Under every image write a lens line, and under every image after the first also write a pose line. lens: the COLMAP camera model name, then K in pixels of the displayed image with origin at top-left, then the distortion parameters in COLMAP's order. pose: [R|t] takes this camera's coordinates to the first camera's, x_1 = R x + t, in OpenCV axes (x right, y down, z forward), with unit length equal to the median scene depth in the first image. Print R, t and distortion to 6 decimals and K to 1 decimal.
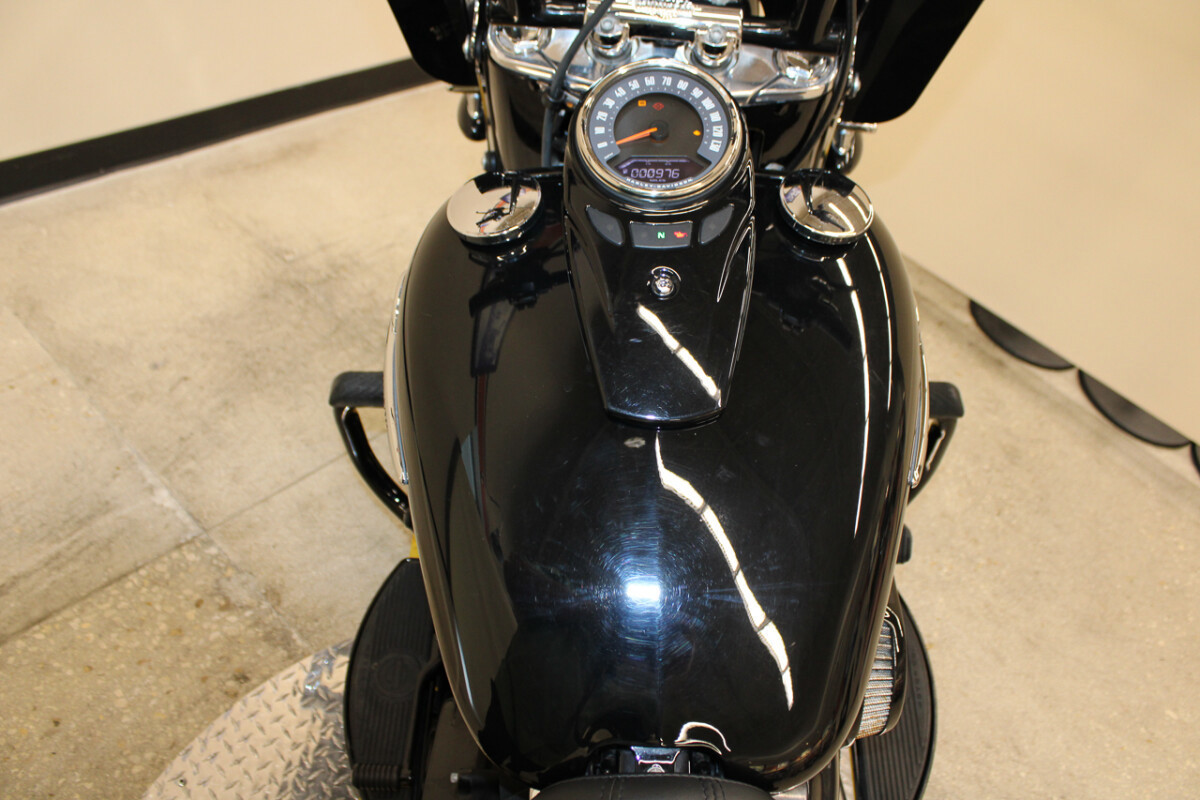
lens RADIAL K [[989.9, 0, 600.0], [0, 989.9, 400.0], [0, 0, 1]] dist [-0.171006, 0.145988]
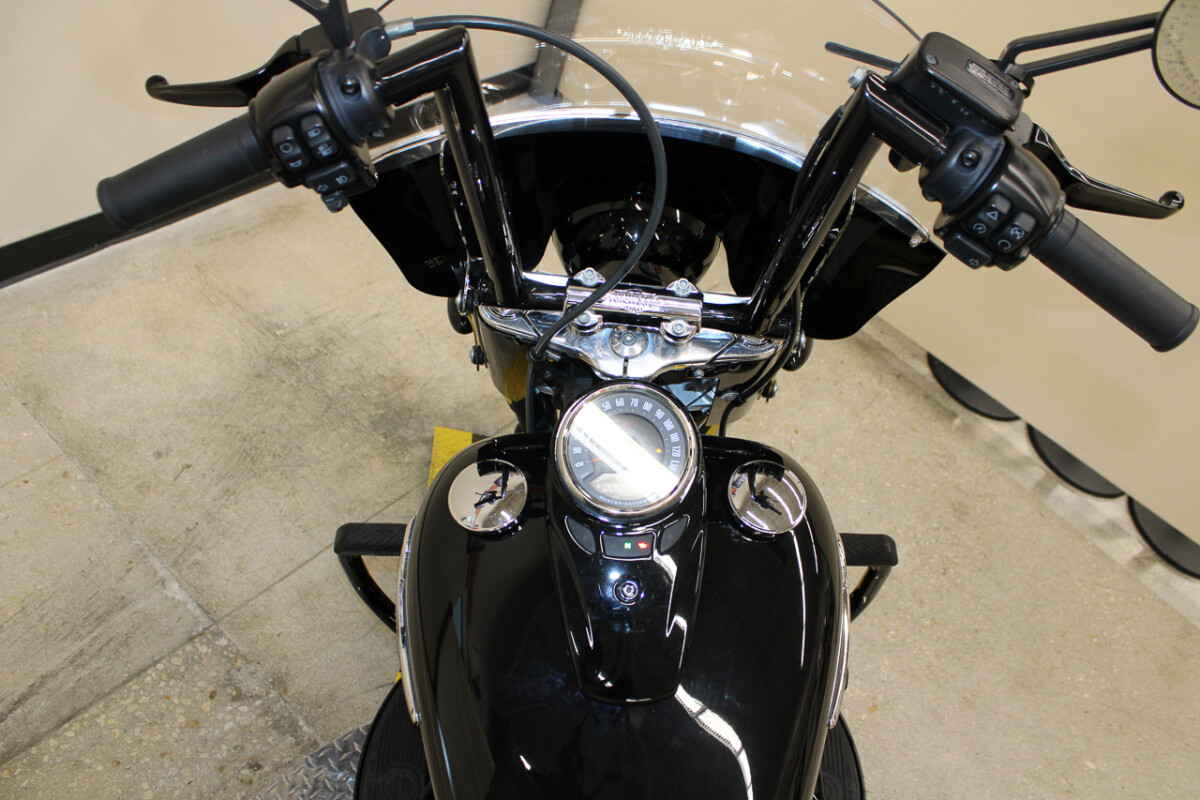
lens RADIAL K [[996.7, 0, 600.0], [0, 996.7, 400.0], [0, 0, 1]] dist [-0.167113, 0.142463]
pose [[0.999652, 0.002843, 0.026221, -0.002155], [-0.004287, 0.998465, 0.055215, -0.172420], [-0.026023, -0.055308, 0.998130, -0.090482]]
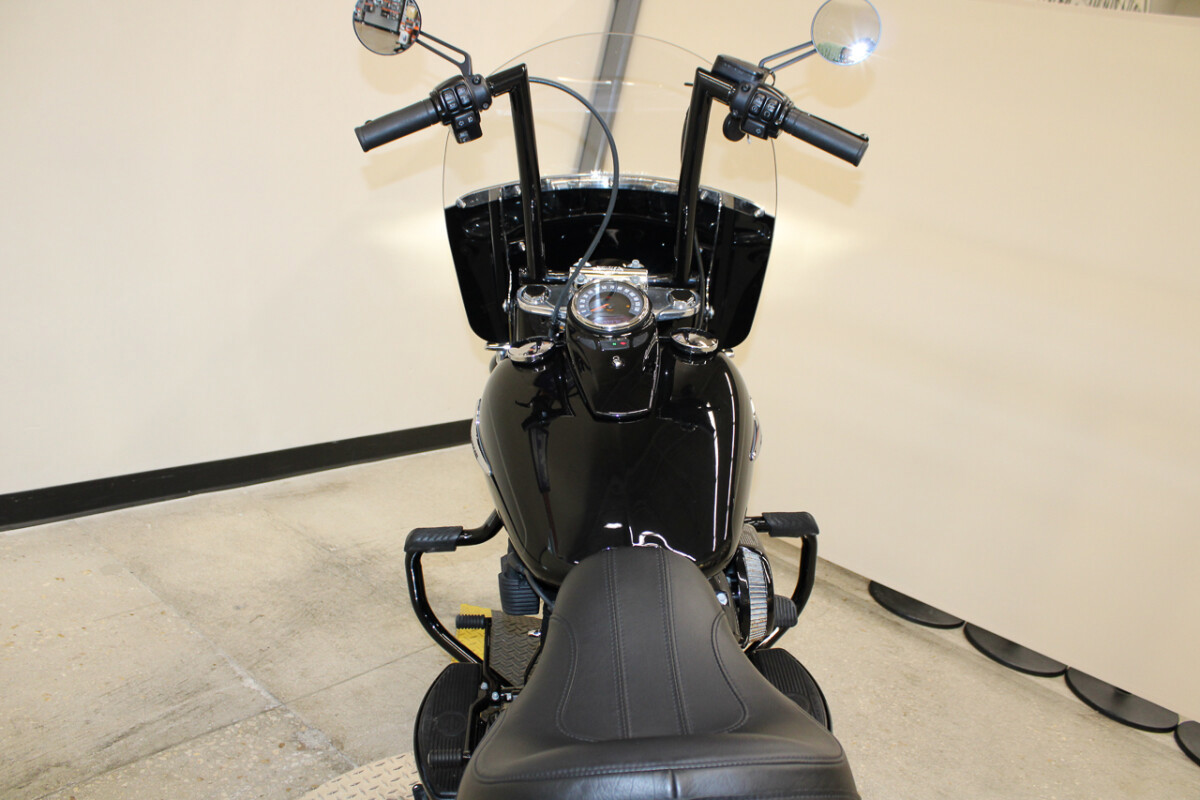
lens RADIAL K [[989.9, 0, 600.0], [0, 989.9, 400.0], [0, 0, 1]] dist [-0.171006, 0.145988]
pose [[0.997274, -0.043364, 0.059707, -0.041382], [0.065661, 0.890707, -0.449810, 0.368043], [-0.033676, 0.452504, 0.891126, -0.343020]]
